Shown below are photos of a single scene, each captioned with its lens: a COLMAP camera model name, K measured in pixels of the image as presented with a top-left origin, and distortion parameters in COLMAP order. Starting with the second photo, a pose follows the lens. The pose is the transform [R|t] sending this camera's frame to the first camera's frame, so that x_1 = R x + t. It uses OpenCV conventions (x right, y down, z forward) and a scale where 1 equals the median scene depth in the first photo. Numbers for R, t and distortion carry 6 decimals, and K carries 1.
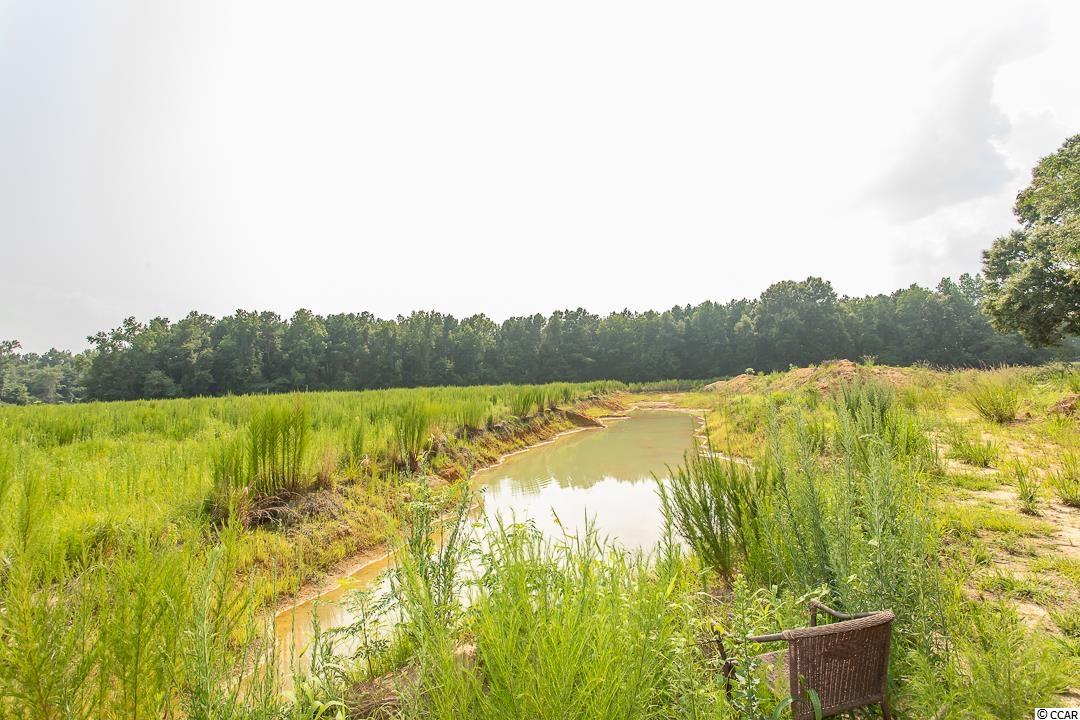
lens RADIAL K [[527.0, 0, 540.0], [0, 527.0, 360.0], [0, 0, 1]] dist [-0.013157, 0.007585]
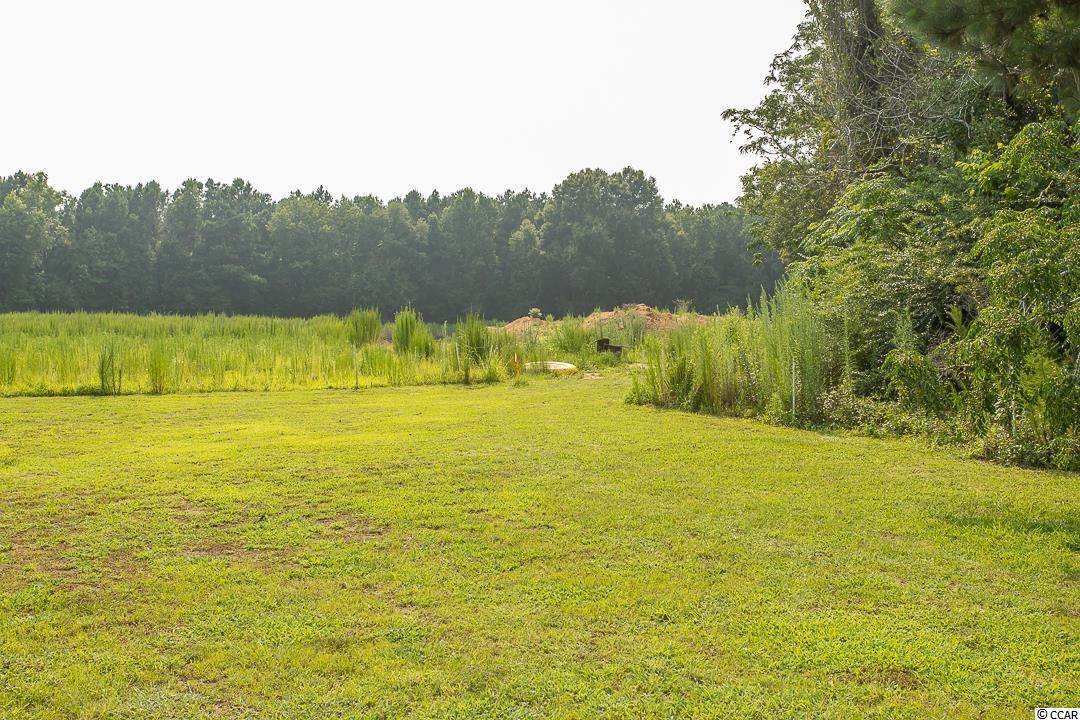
lens RADIAL K [[1176.9, 0, 540.0], [0, 1176.9, 360.0], [0, 0, 1]] dist [0.007636, 0.007656]
pose [[0.918027, 0.032475, 0.395185, -0.119095], [-0.059425, 0.996653, 0.056144, -0.002099], [-0.392039, -0.075025, 0.916884, -0.243026]]
